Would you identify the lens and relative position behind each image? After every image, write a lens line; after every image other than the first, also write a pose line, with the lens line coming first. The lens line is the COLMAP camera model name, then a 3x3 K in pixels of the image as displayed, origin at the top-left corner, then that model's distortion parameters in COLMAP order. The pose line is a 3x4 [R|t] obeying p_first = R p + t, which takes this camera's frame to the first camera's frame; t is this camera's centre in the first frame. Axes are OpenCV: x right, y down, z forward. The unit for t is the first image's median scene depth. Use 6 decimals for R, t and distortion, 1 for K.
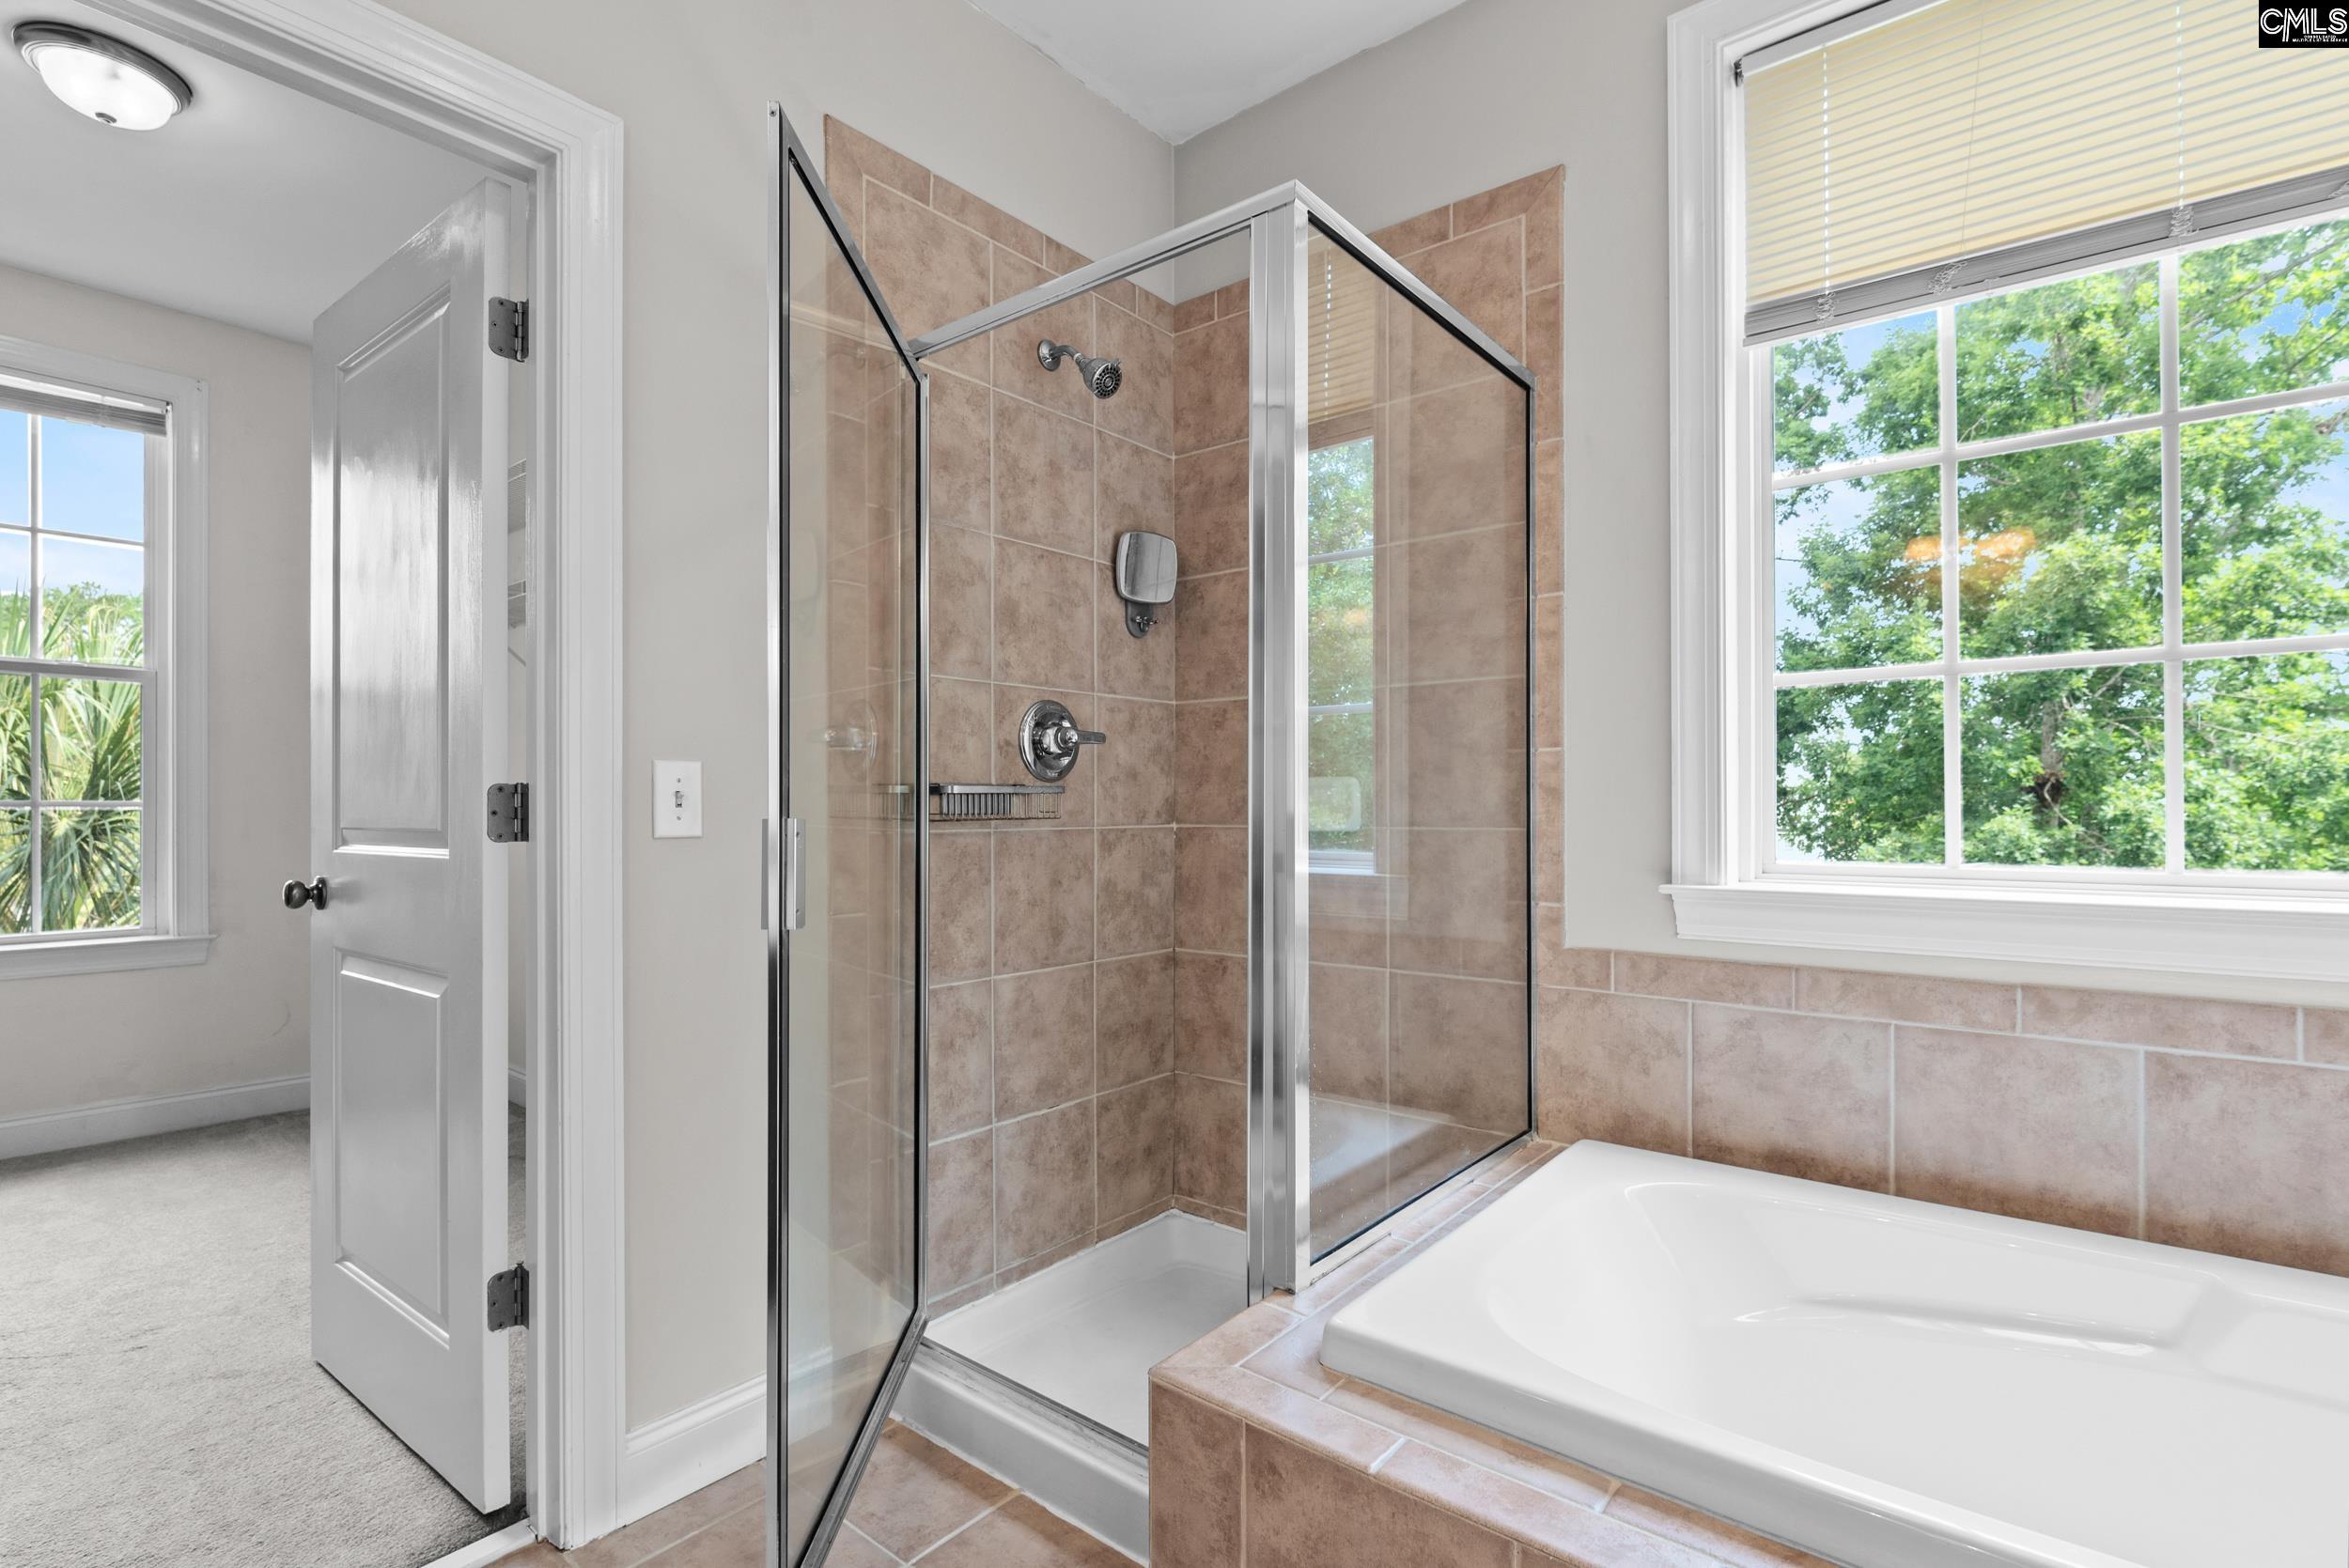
lens RADIAL K [[1084.3, 0, 1211.2], [0, 1084.3, 820.3], [0, 0, 1]] dist [-0.003177, -0.000519]
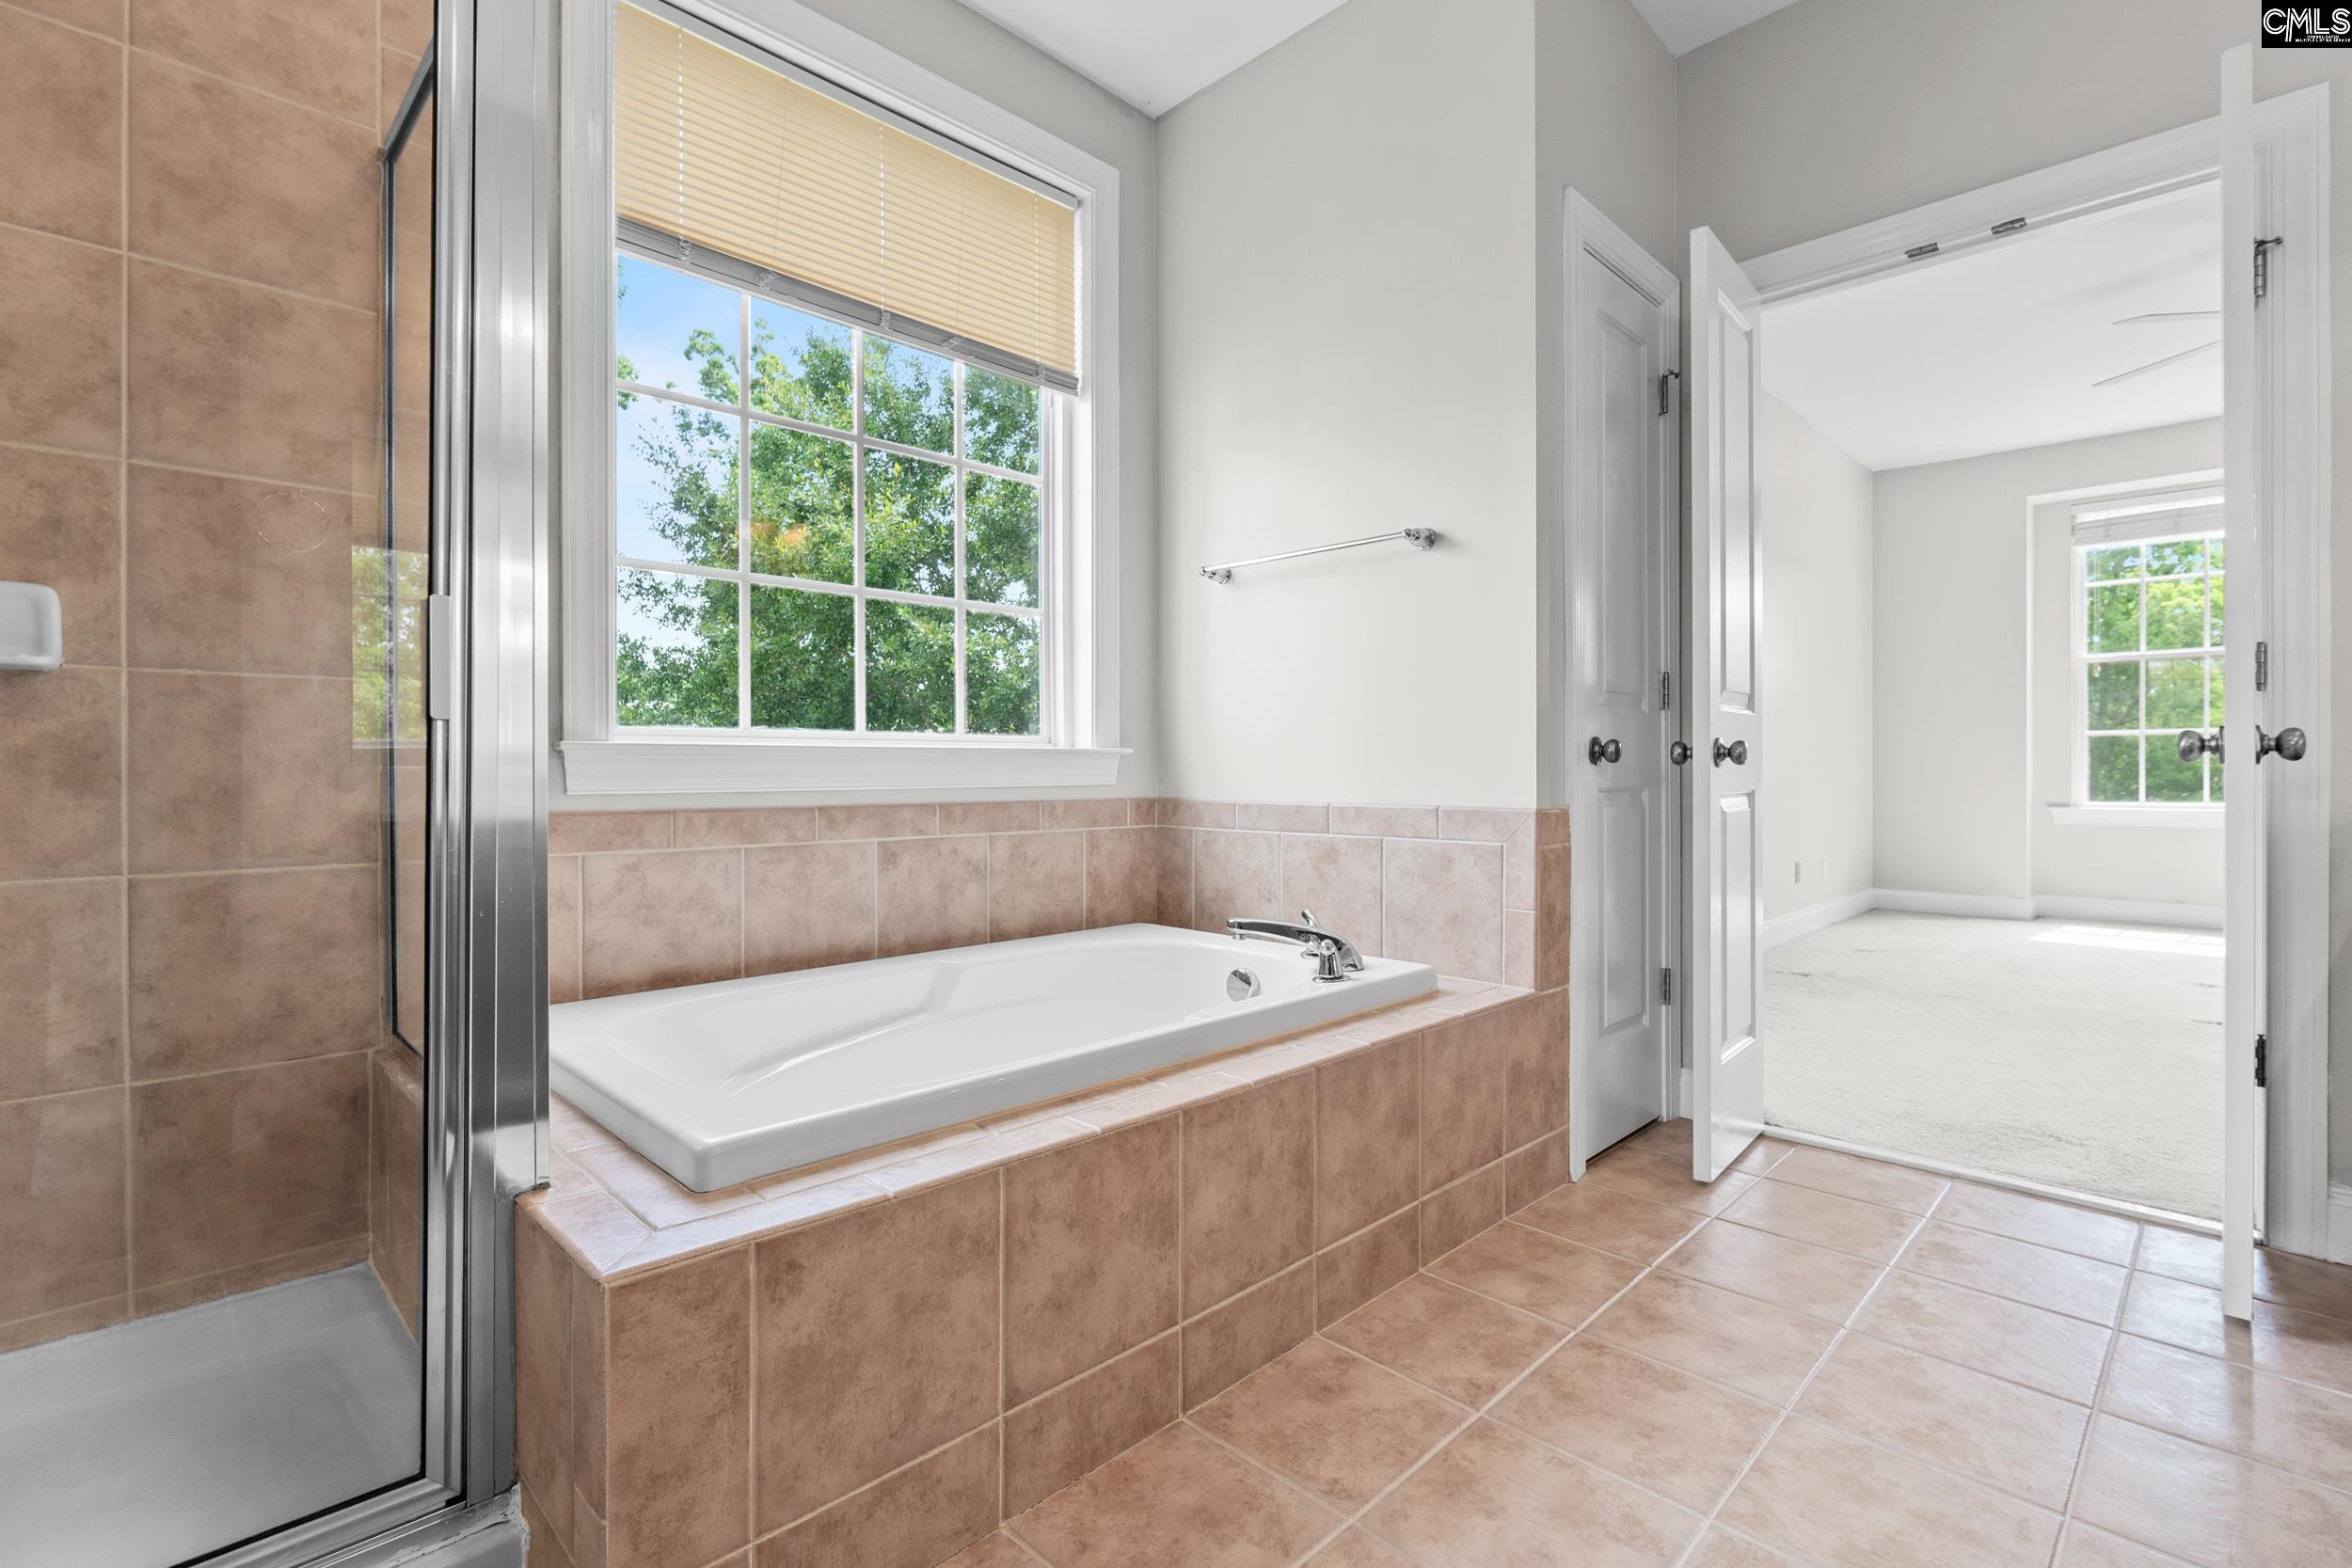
lens RADIAL K [[1085.7, 0, 1178.5], [0, 1085.7, 766.8], [0, 0, 1]] dist [-0.003177, -0.000519]
pose [[0.111959, -0.003093, 0.993708, -0.562940], [0.005037, 0.999984, 0.002545, 0.090631], [-0.993700, 0.004720, 0.111973, 0.342846]]
